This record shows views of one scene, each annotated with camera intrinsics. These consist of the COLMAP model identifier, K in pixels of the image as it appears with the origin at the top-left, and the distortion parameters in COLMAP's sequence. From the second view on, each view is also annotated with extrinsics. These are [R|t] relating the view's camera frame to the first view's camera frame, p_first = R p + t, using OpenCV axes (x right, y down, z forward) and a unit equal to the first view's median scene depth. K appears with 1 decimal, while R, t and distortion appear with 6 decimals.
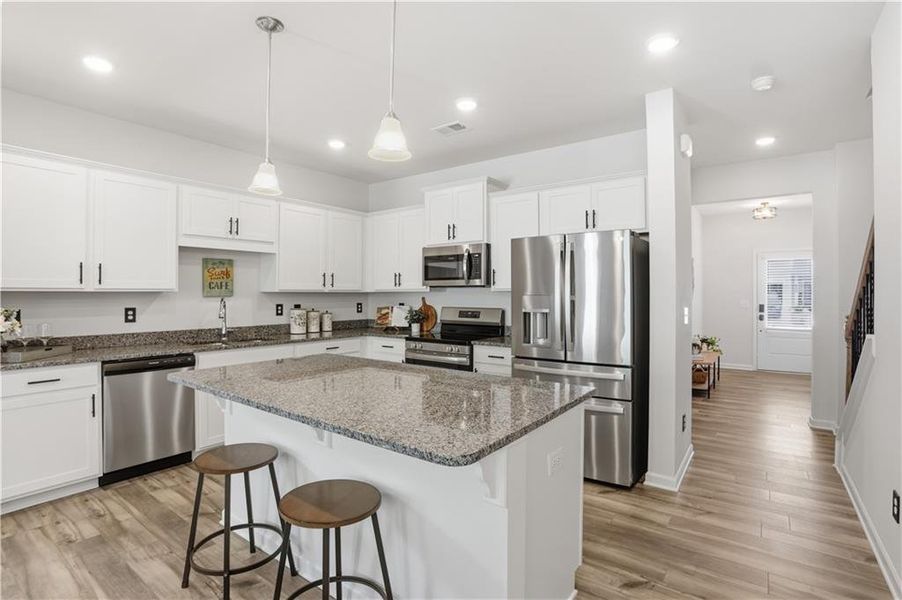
lens RADIAL K [[444.3, 0, 447.6], [0, 444.3, 296.1], [0, 0, 1]] dist [-0.091259, 0.046567]
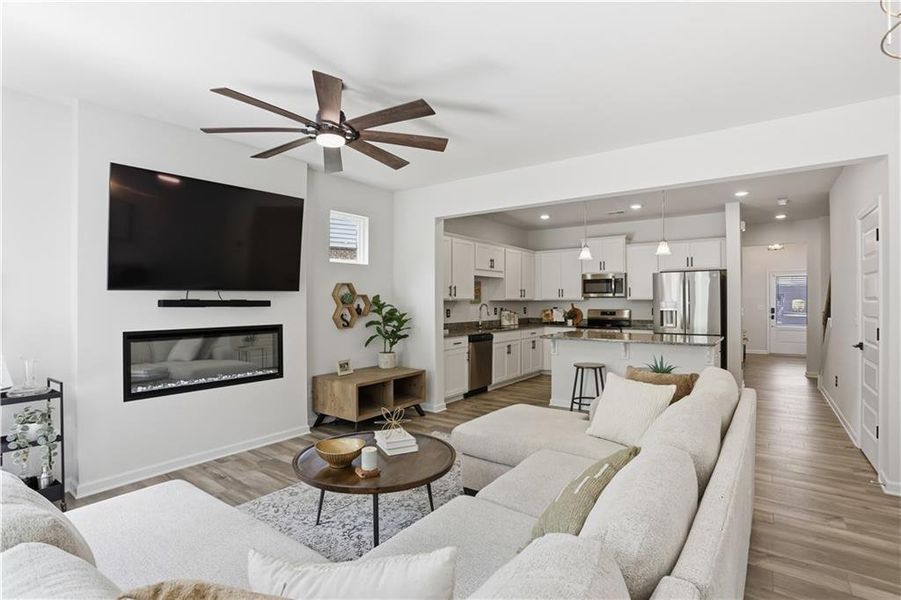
lens RADIAL K [[437.5, 0, 450.5], [0, 437.5, 300.0], [0, 0, 1]] dist [-0.078496, 0.032942]
pose [[0.999986, -0.003466, 0.003957, -0.584511], [0.003517, 0.999911, -0.012857, 0.009494], [-0.003912, 0.012870, 0.999910, -0.688109]]
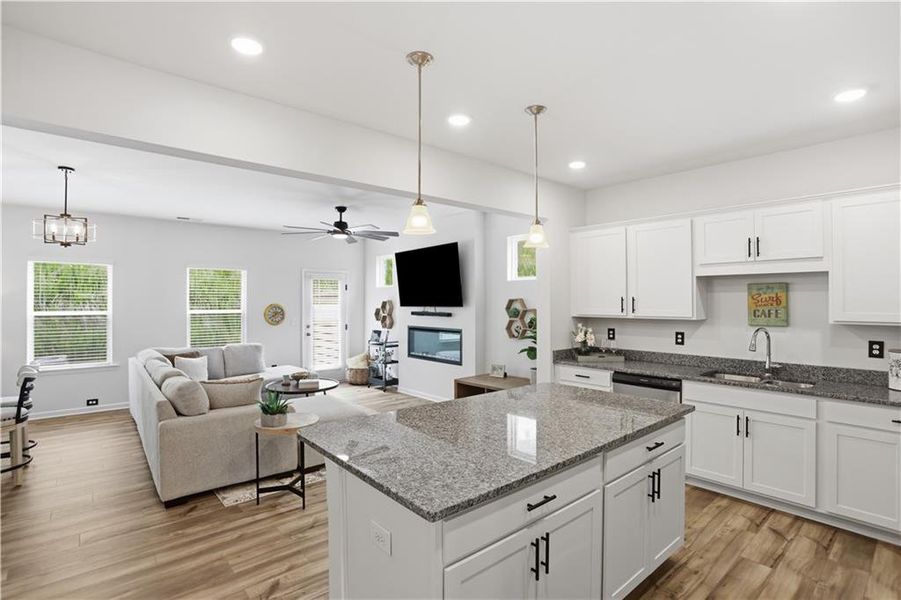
lens RADIAL K [[437.5, 0, 450.5], [0, 437.5, 300.0], [0, 0, 1]] dist [-0.078496, 0.032942]
pose [[-0.216487, -0.002659, -0.976282, 0.412361], [-0.007084, 0.999974, -0.001152, -0.042072], [0.976260, 0.006667, -0.216501, 0.511385]]
